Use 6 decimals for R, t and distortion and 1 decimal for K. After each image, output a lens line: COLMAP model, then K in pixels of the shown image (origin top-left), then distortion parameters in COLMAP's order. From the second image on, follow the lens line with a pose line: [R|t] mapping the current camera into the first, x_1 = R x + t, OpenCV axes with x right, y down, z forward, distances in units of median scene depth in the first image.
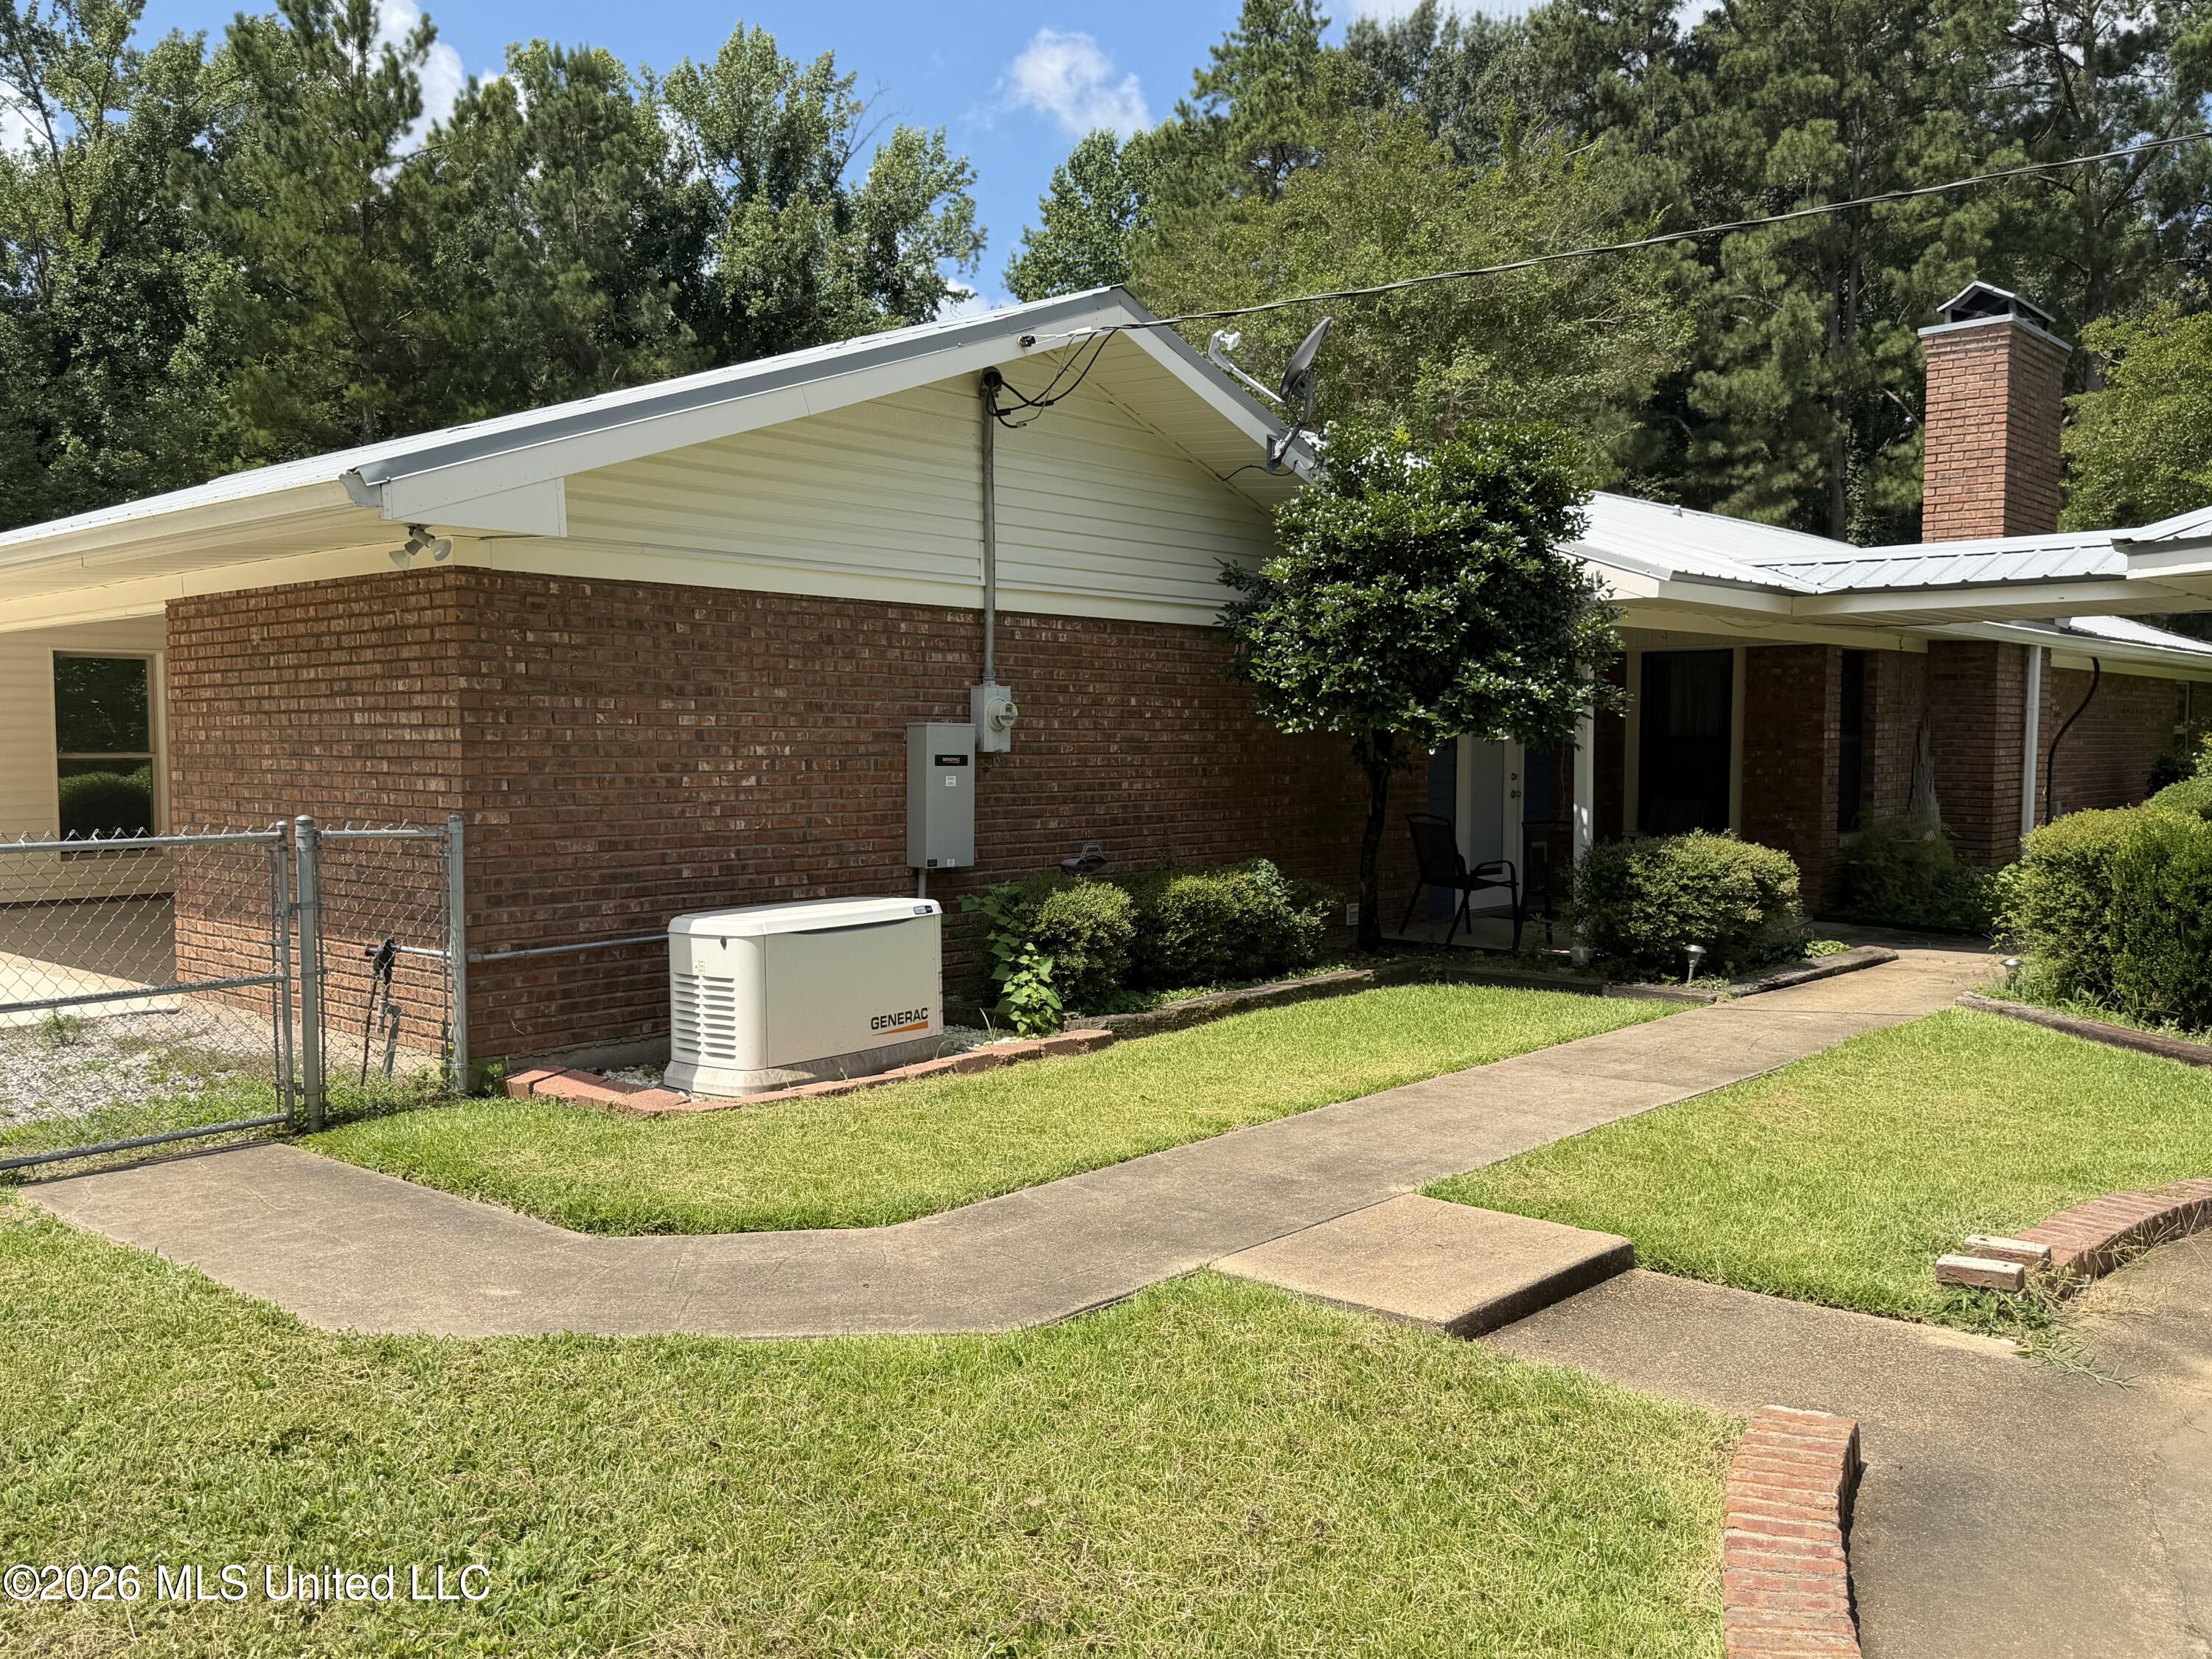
lens RADIAL K [[1844.1, 0, 1104.9], [0, 1844.1, 830.4], [0, 0, 1]] dist [0.029448, -0.037060]
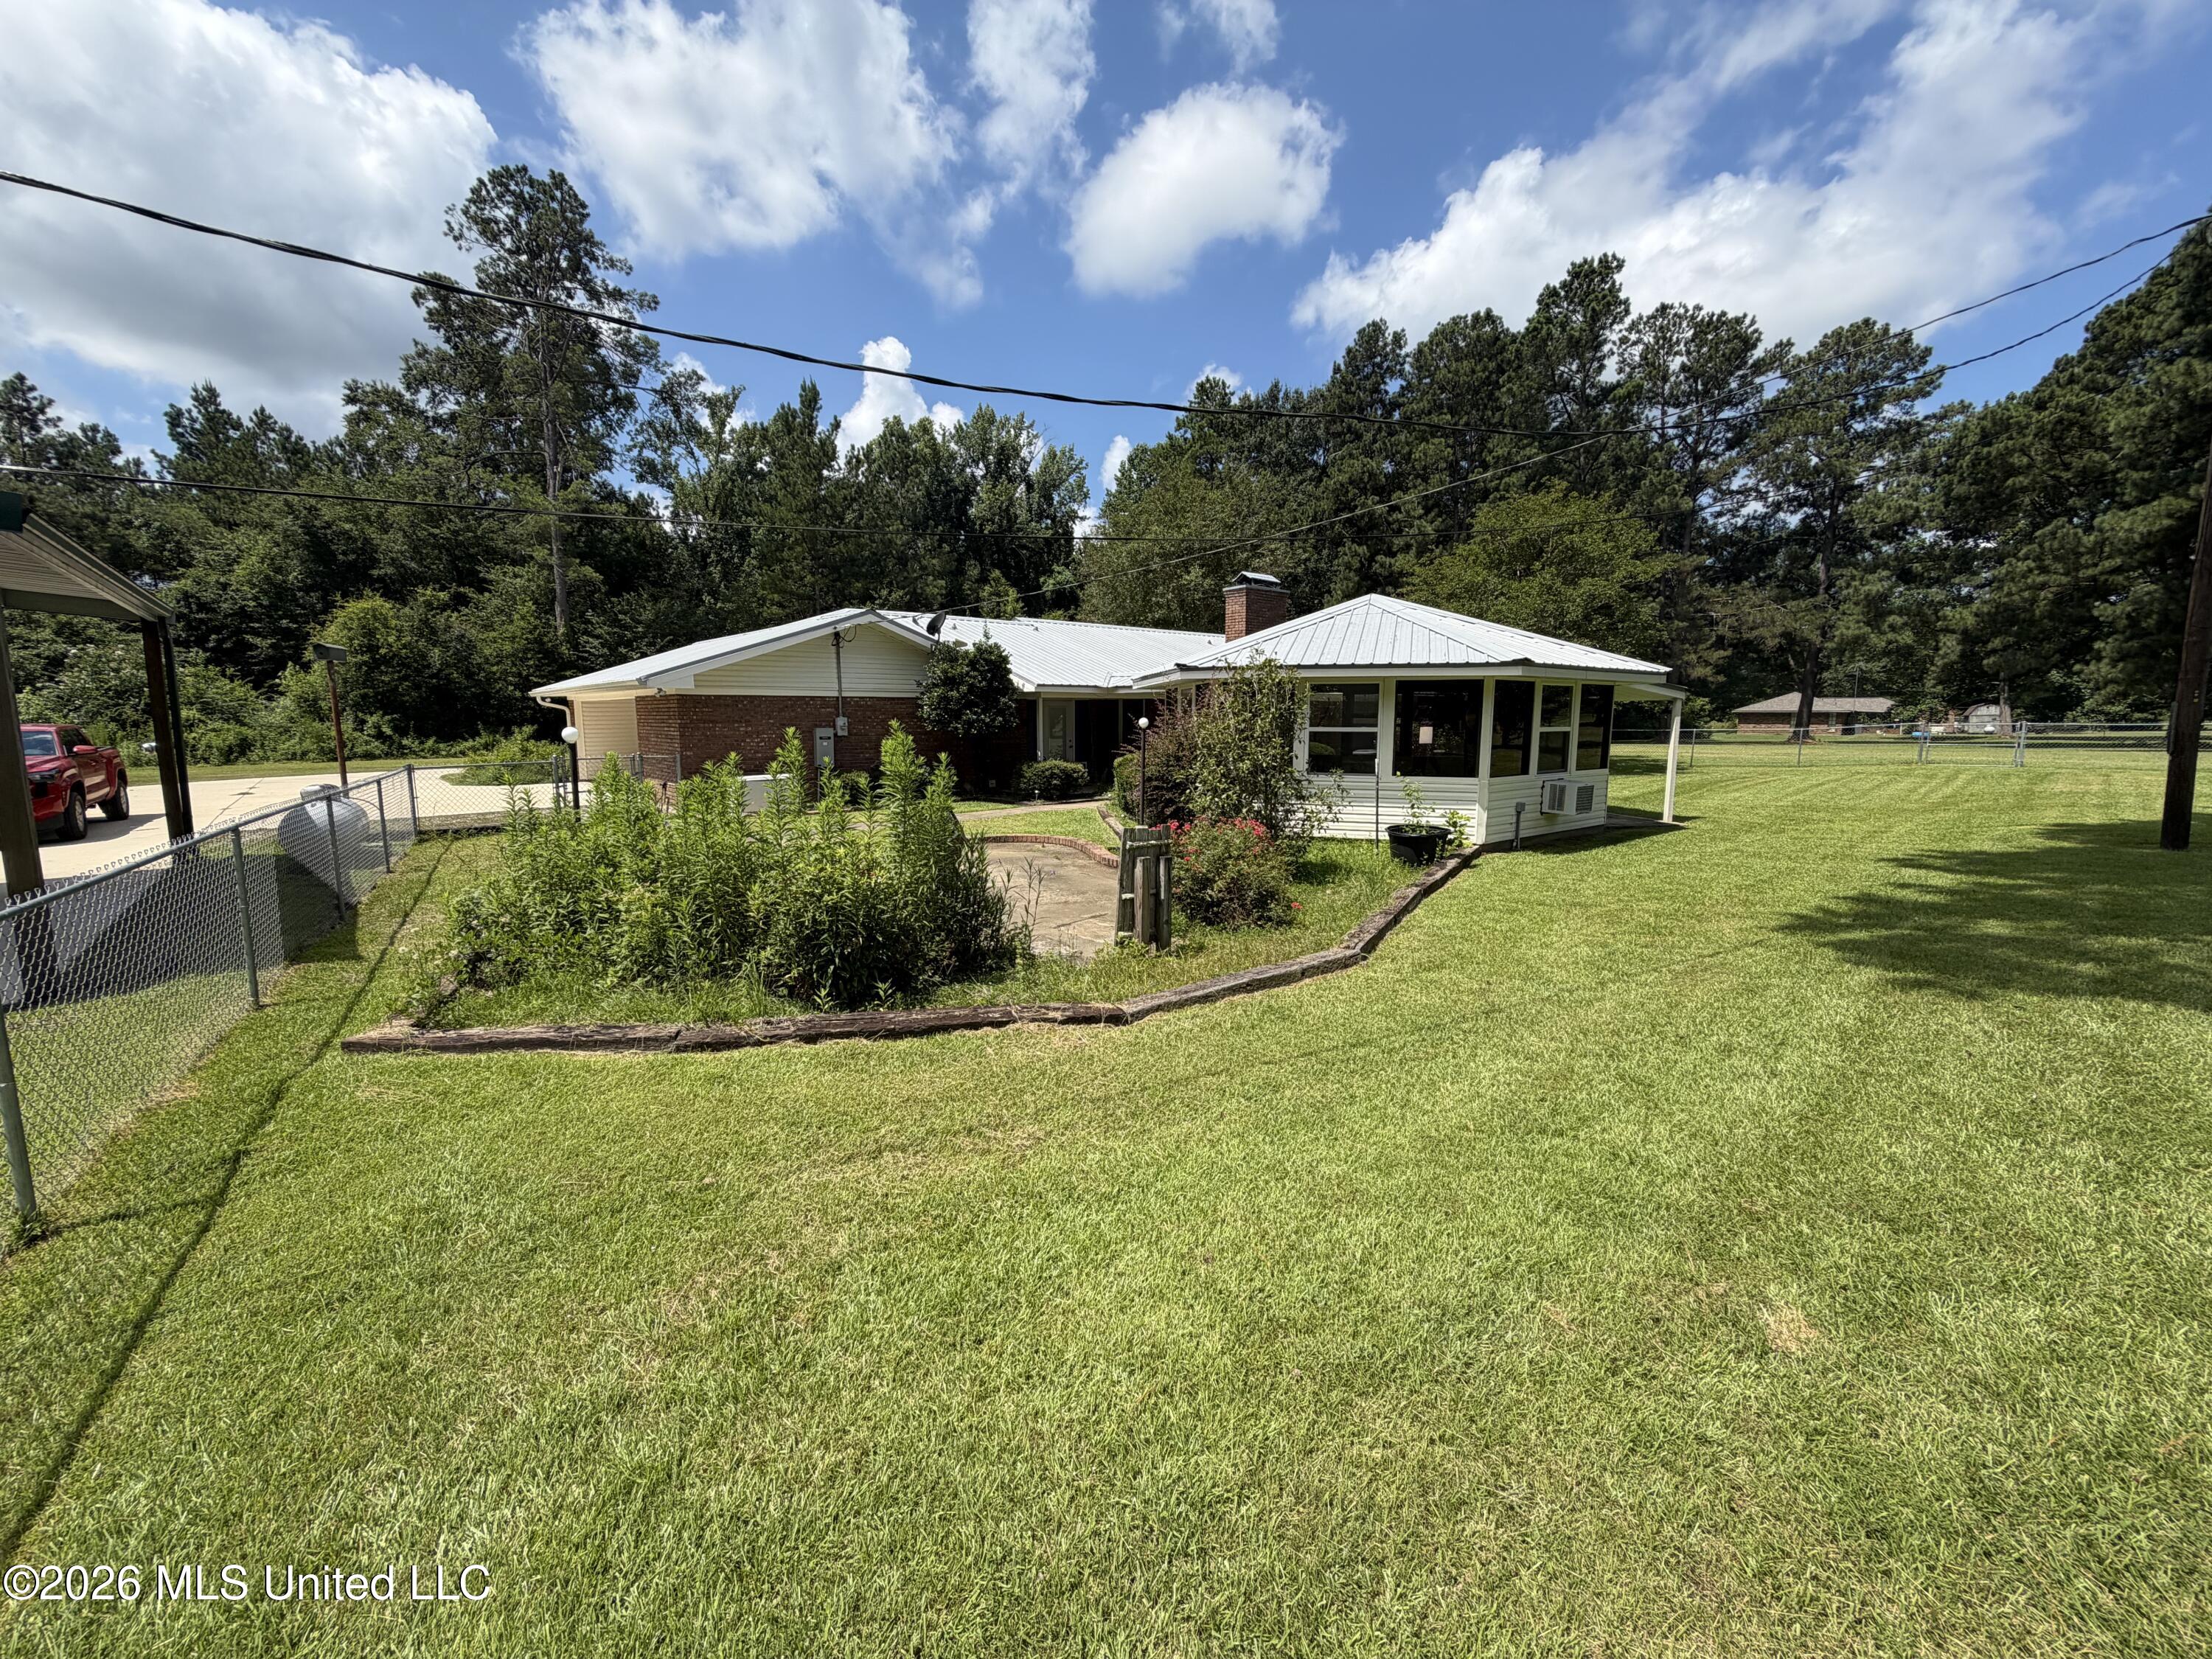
lens RADIAL K [[890.9, 0, 1112.9], [0, 890.9, 832.9], [0, 0, 1]] dist [-0.001084, 0.000031]
pose [[0.992056, 0.016520, -0.124707, 0.116602], [-0.005917, 0.996370, 0.084919, -0.000373], [0.125657, -0.083506, 0.988553, -0.119410]]
